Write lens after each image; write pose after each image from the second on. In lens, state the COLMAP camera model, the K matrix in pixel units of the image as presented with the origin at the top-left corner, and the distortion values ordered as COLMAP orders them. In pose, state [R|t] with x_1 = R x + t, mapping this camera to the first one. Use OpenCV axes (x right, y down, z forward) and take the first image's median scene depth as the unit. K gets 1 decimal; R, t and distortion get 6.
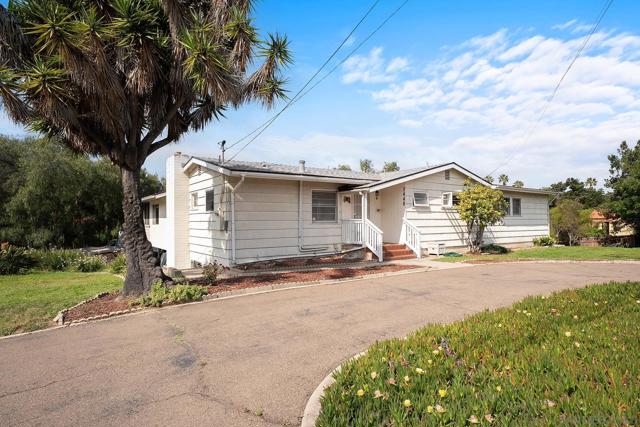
lens RADIAL K [[380.4, 0, 324.6], [0, 380.4, 215.1], [0, 0, 1]] dist [-0.002336, -0.000417]
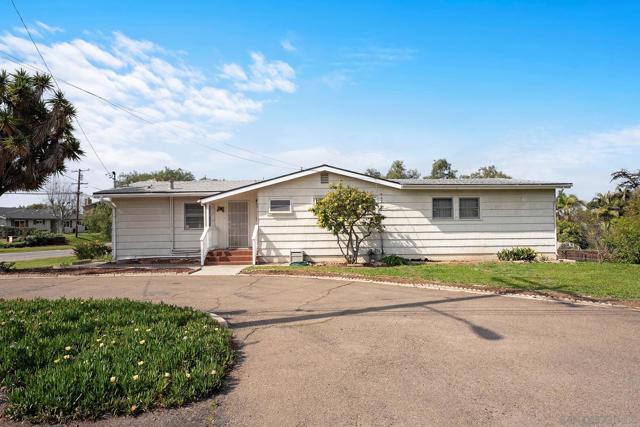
lens RADIAL K [[320.7, 0, 317.4], [0, 320.7, 213.7], [0, 0, 1]] dist [-0.005876, -0.000255]
pose [[0.809081, -0.015601, -0.587491, 0.840209], [0.019077, 0.999818, -0.000277, -0.020718], [0.587388, -0.010983, 0.809231, 0.382869]]
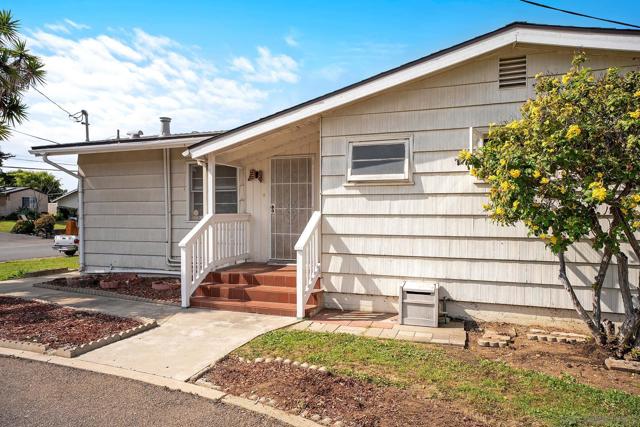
lens RADIAL K [[414.2, 0, 320.0], [0, 414.2, 212.1], [0, 0, 1]] dist [0.044173, 0.003463]
pose [[0.547504, 0.013805, -0.836689, 0.568885], [0.017787, 0.999446, 0.028129, -0.005106], [0.836614, -0.030283, 0.546956, 0.744581]]
